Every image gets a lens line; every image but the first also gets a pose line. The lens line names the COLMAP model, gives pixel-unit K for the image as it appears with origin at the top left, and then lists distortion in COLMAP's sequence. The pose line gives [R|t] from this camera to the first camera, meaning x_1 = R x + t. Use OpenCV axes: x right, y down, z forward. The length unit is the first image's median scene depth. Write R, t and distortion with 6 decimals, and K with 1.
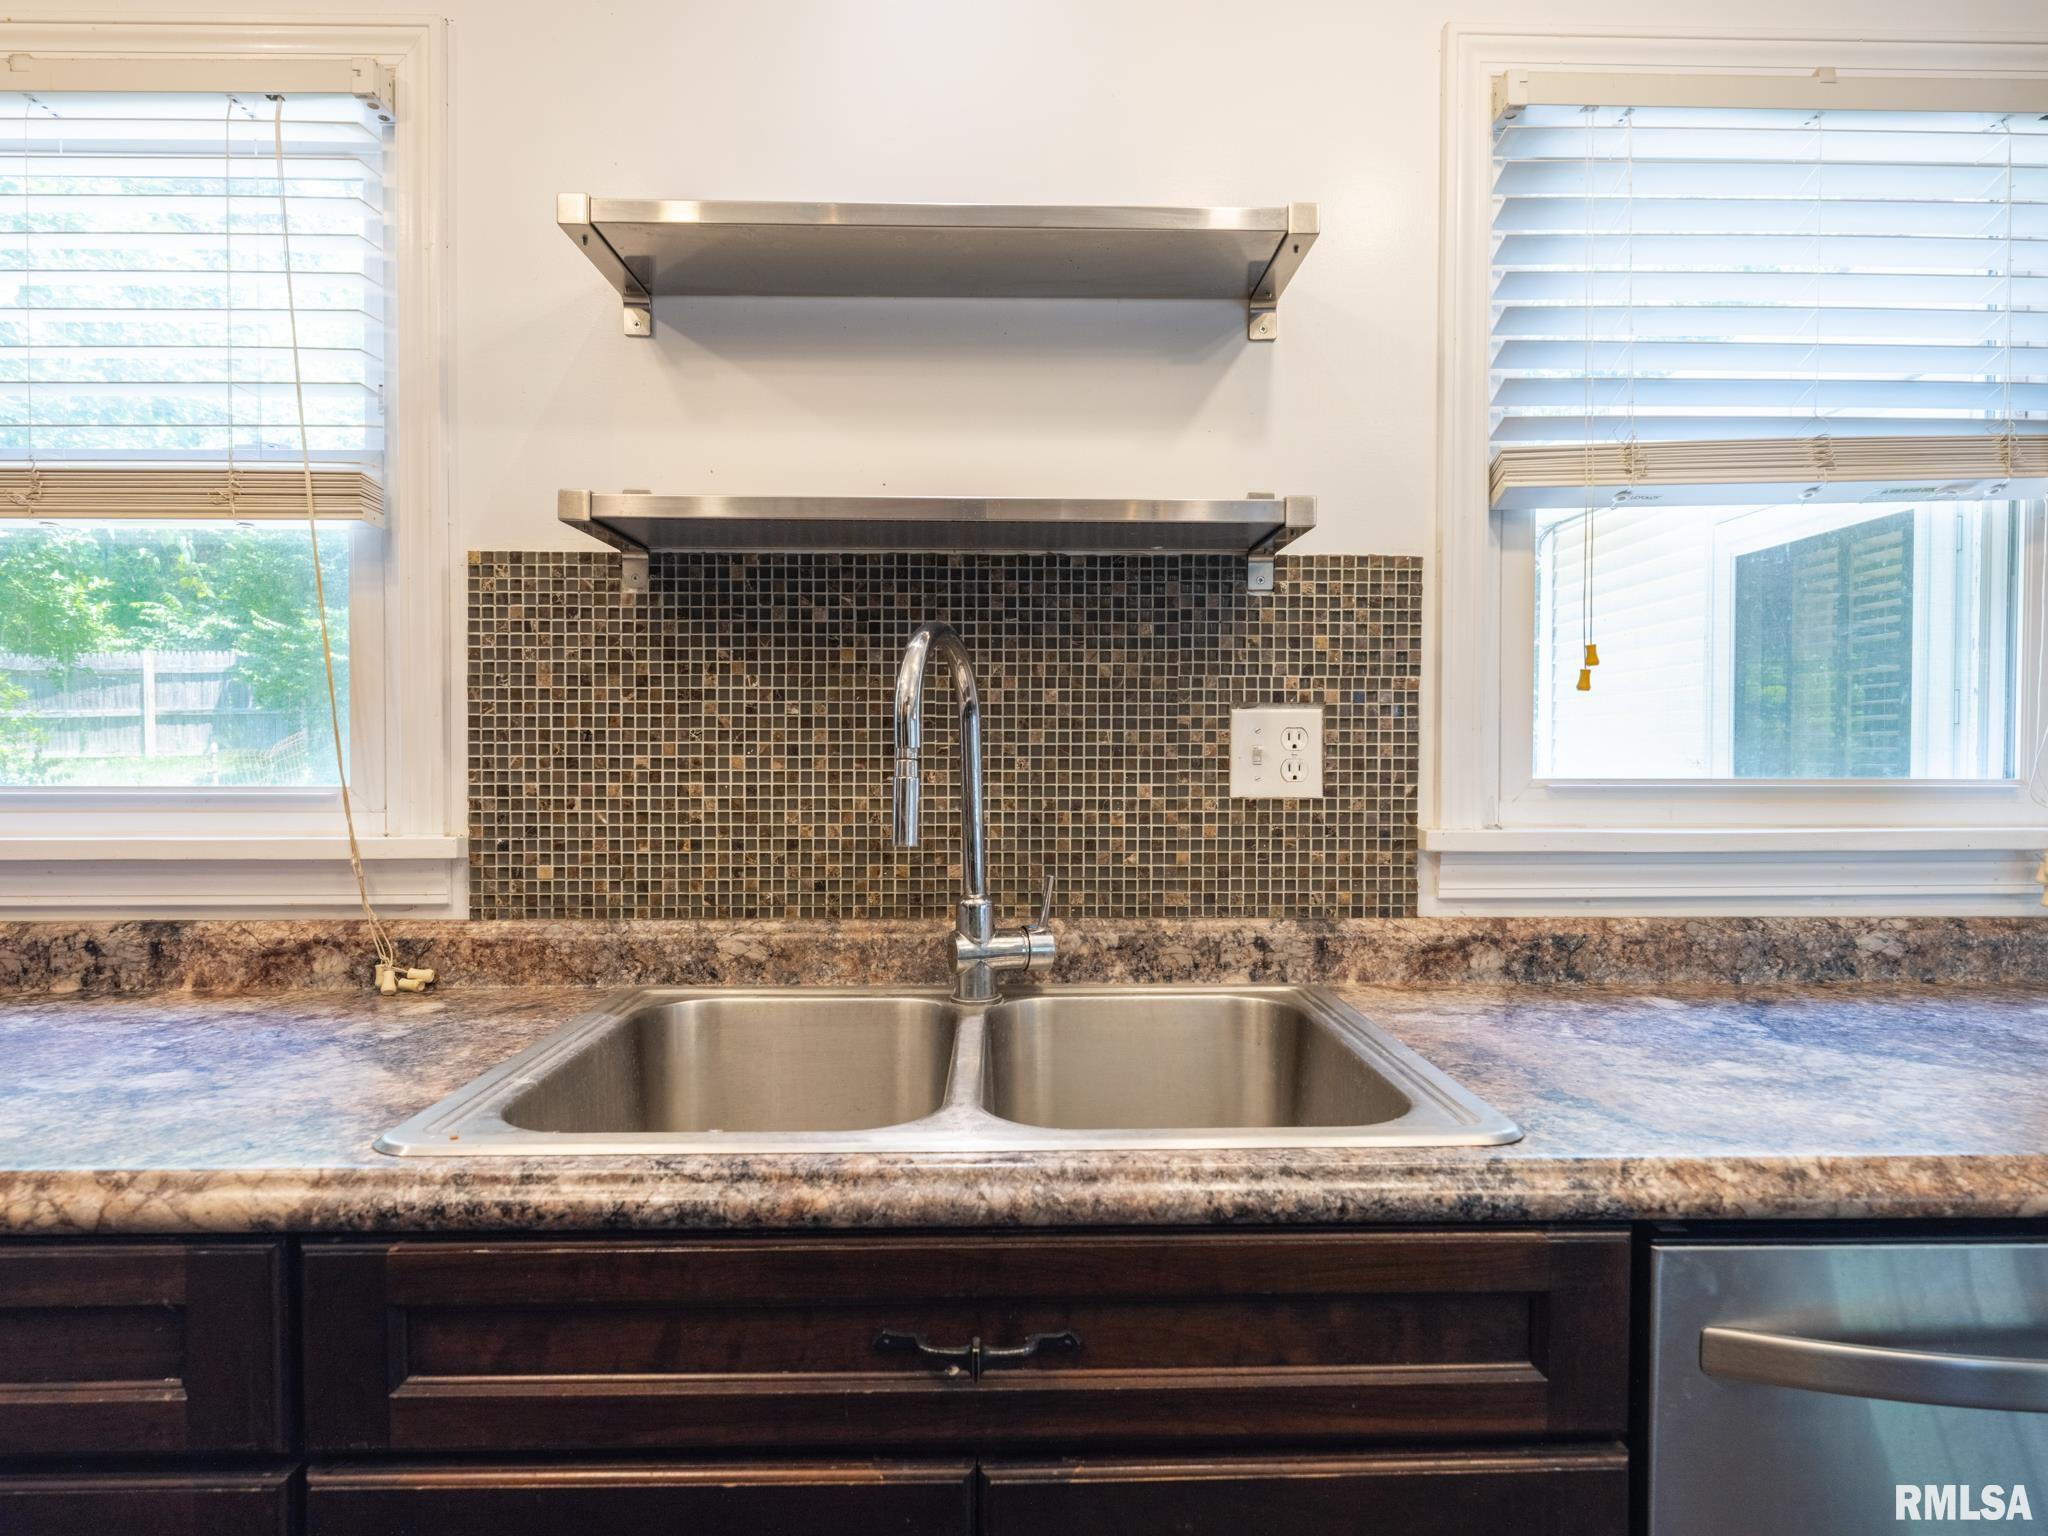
lens RADIAL K [[1109.5, 0, 1021.8], [0, 1109.5, 770.4], [0, 0, 1]] dist [0.006804, -0.003763]
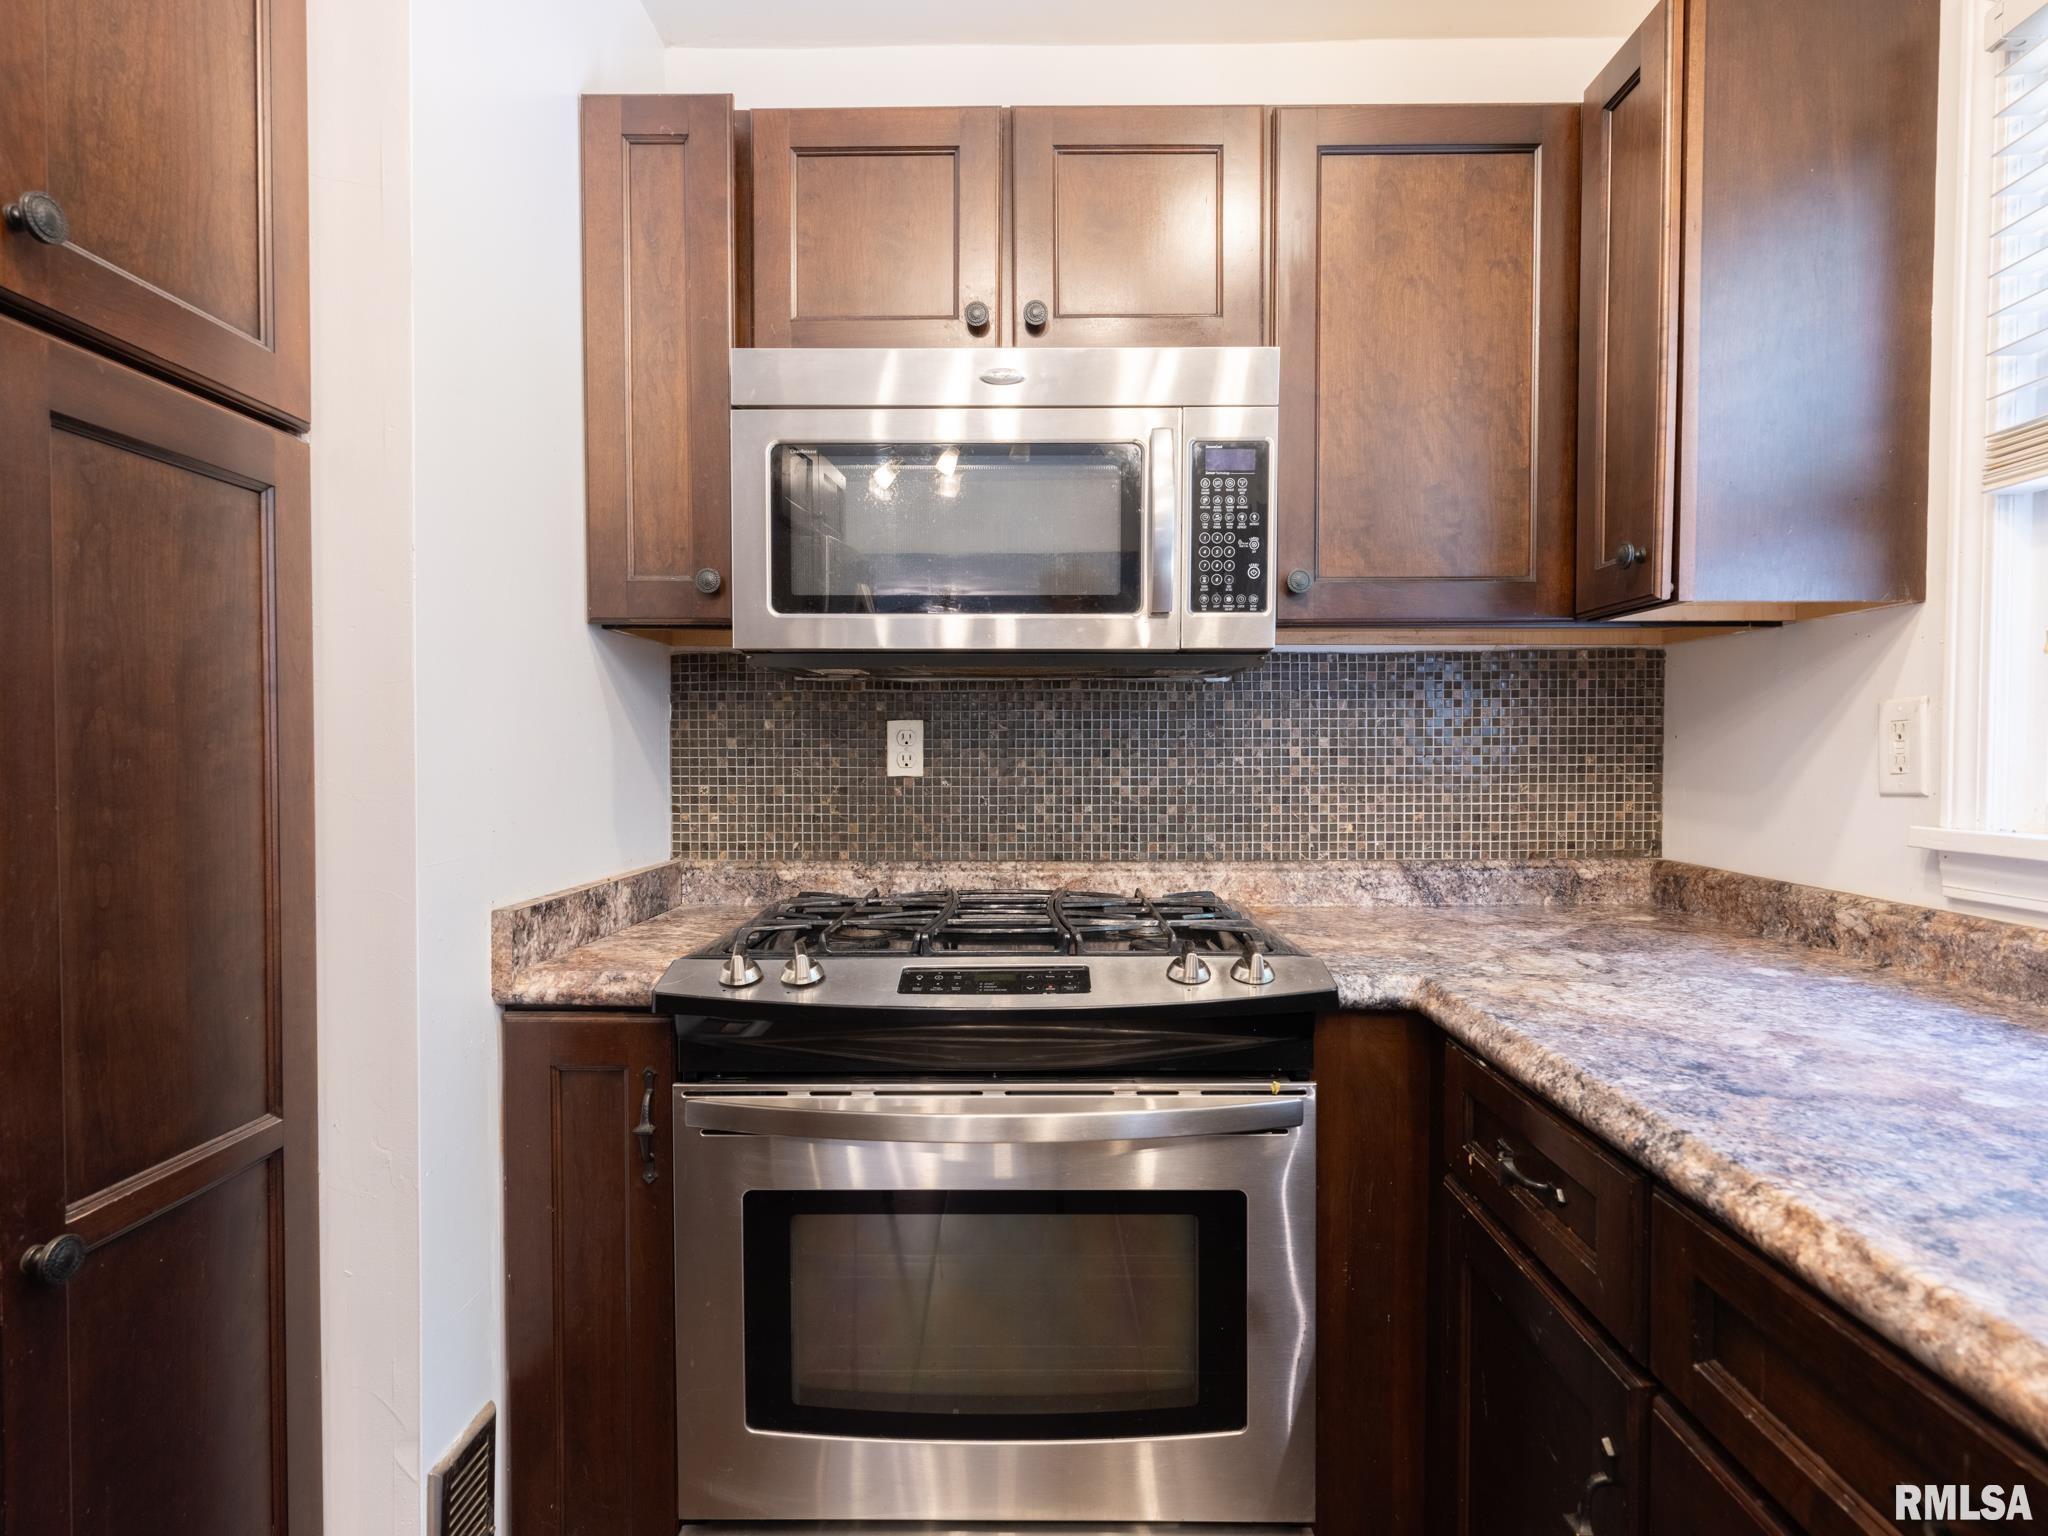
lens RADIAL K [[1109.5, 0, 1024.4], [0, 1109.5, 766.1], [0, 0, 1]] dist [0.006804, -0.003763]
pose [[-0.023870, 0.021131, -0.999492, 0.828818], [-0.010111, 0.999720, 0.021377, -0.003558], [0.999664, 0.010617, -0.023649, 0.231165]]
